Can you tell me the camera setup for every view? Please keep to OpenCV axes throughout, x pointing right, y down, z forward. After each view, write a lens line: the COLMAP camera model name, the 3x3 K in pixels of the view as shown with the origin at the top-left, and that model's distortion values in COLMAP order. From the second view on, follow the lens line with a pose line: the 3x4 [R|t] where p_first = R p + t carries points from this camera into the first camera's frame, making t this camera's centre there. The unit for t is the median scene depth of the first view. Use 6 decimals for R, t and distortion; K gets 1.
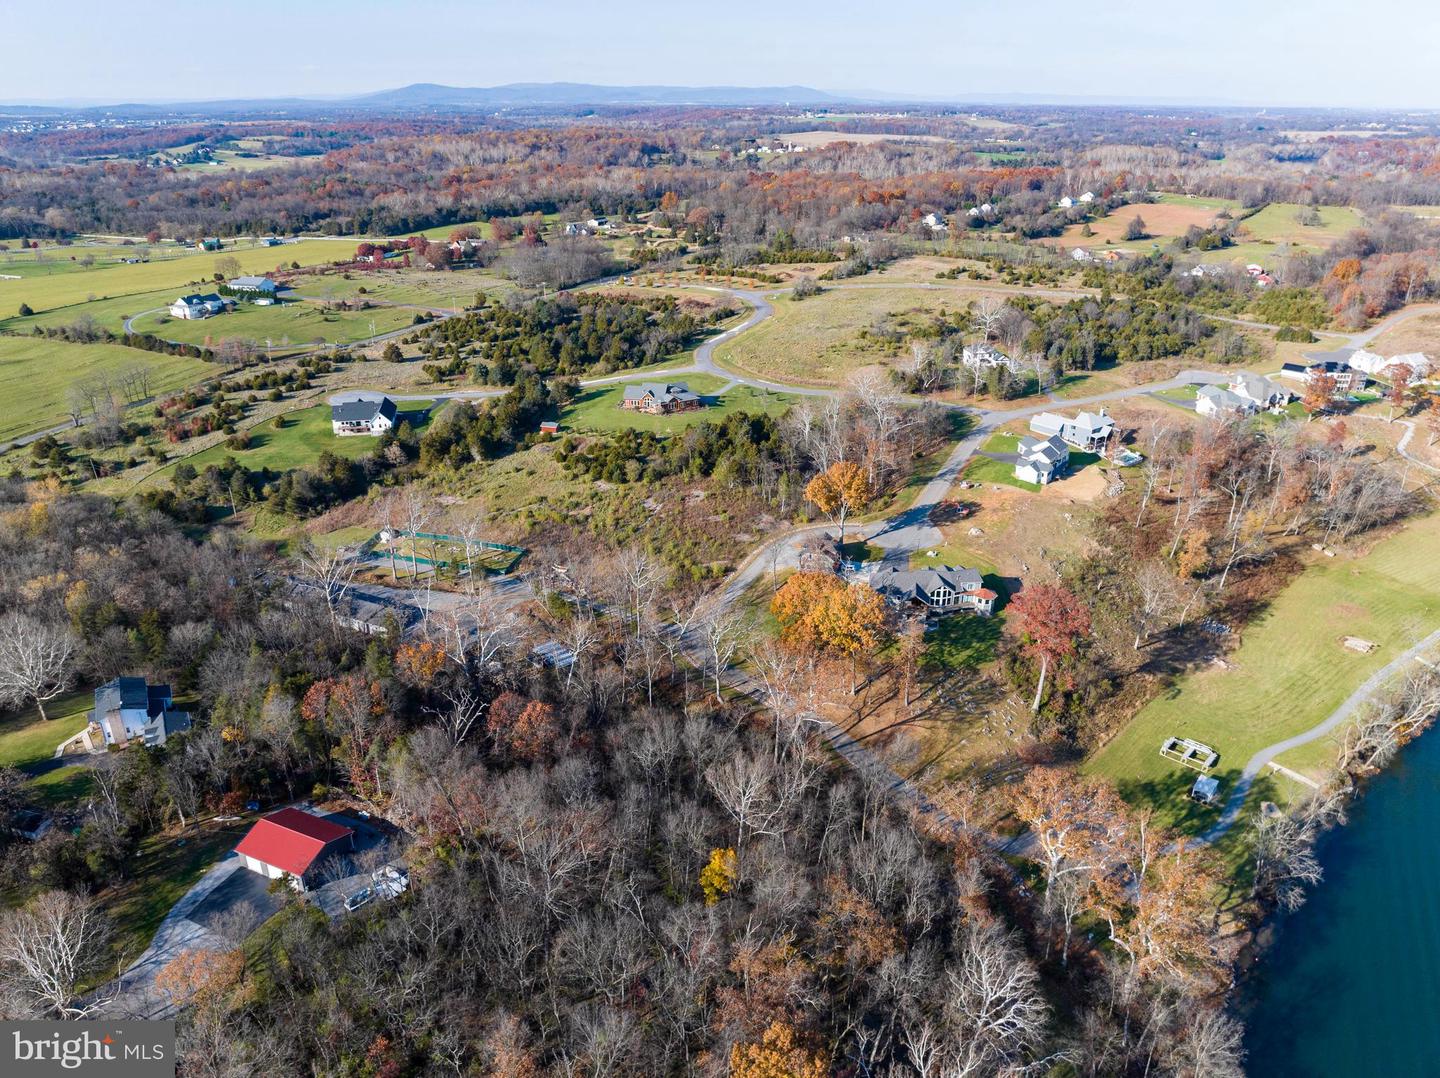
lens RADIAL K [[1016.7, 0, 719.7], [0, 1016.7, 543.2], [0, 0, 1]] dist [-0.043904, 0.003524]
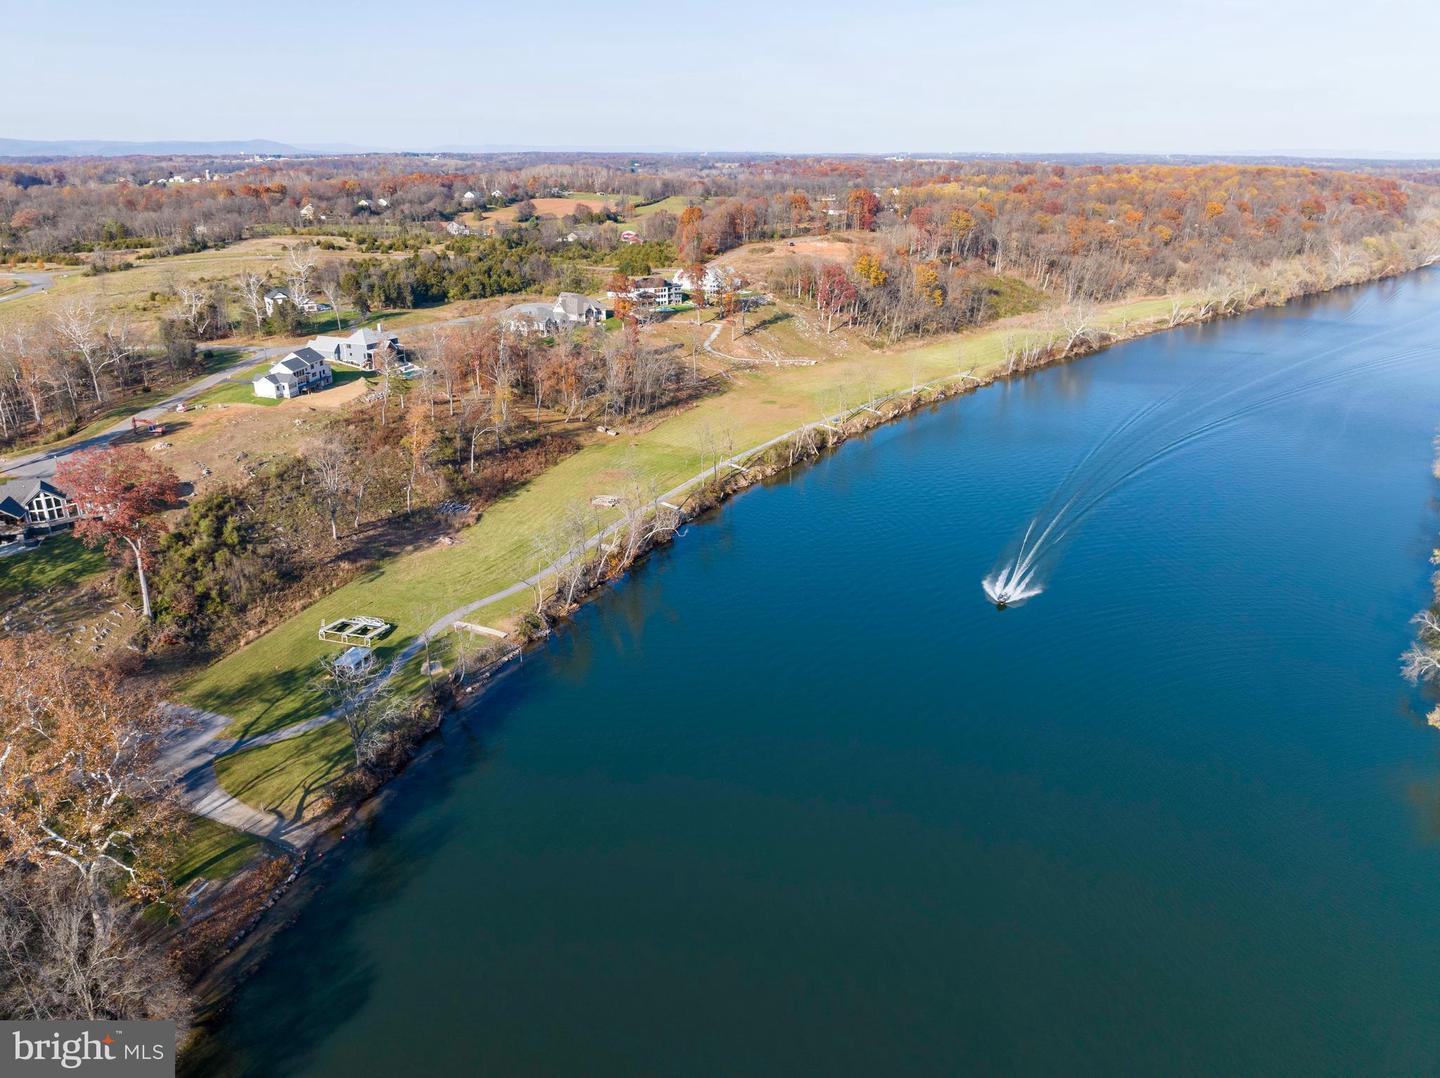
lens RADIAL K [[1016.7, 0, 719.7], [0, 1016.7, 543.2], [0, 0, 1]] dist [-0.043904, 0.003524]
pose [[0.892268, -0.161340, 0.421696, 0.287105], [0.180809, 0.983498, -0.006288, 0.143493], [-0.413723, 0.081857, 0.906715, 0.092399]]
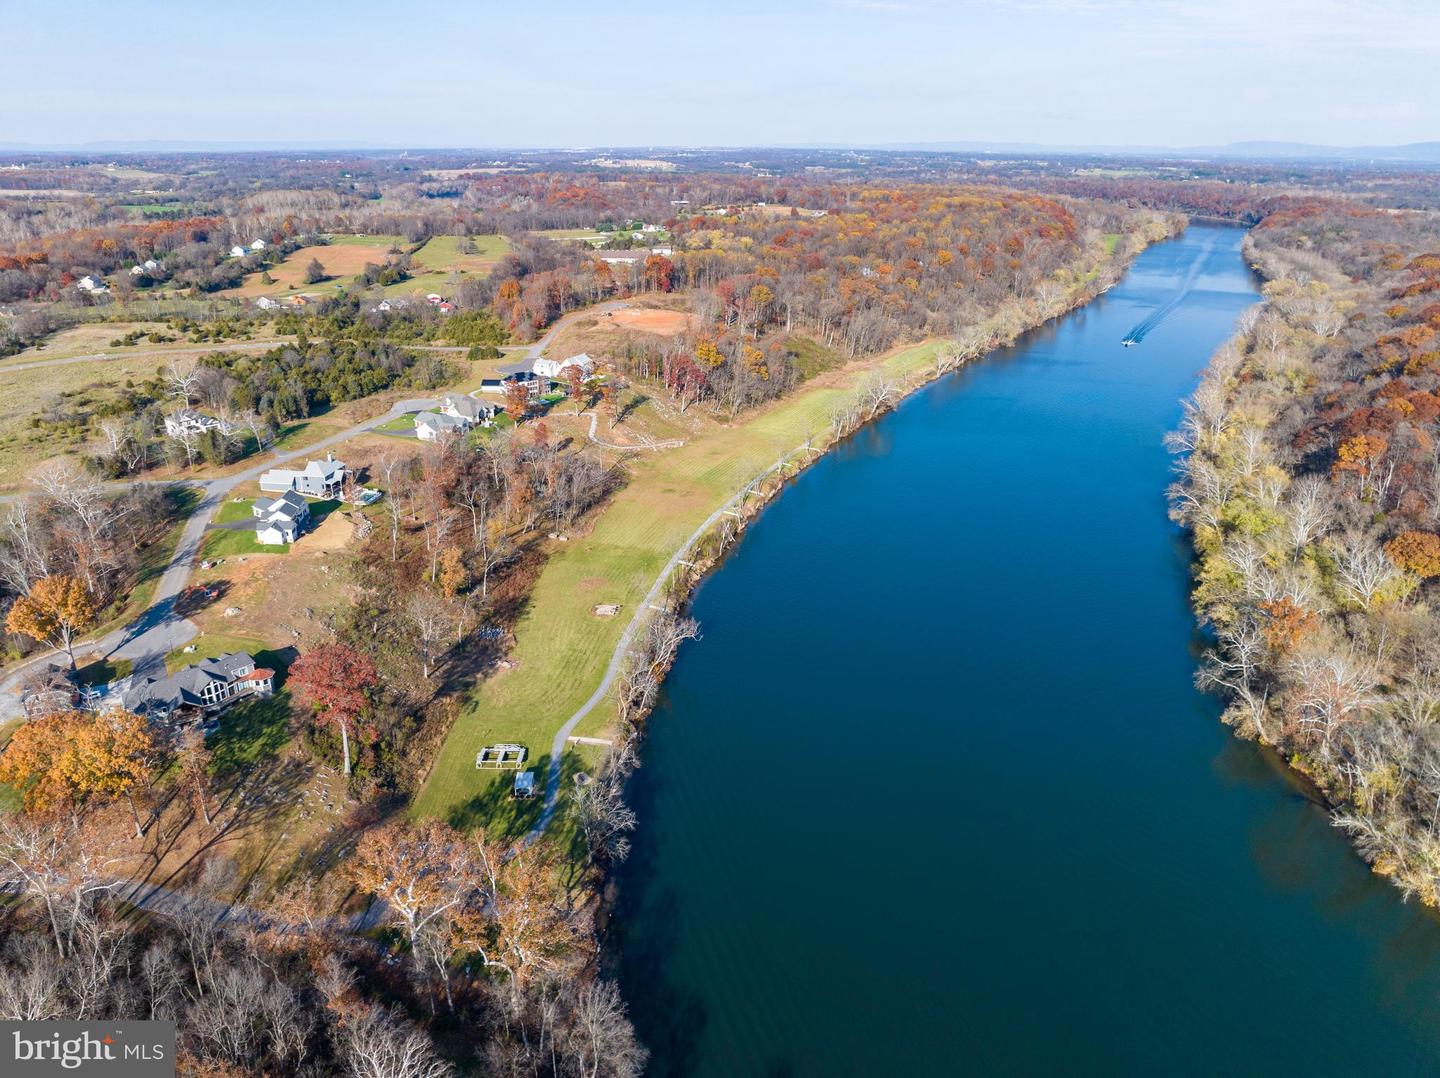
lens RADIAL K [[1016.7, 0, 719.7], [0, 1016.7, 543.2], [0, 0, 1]] dist [-0.043904, 0.003524]
pose [[0.733441, -0.244454, 0.634276, 0.011412], [0.268705, 0.961364, 0.059800, -0.006331], [-0.624389, 0.126574, 0.770790, 0.007494]]
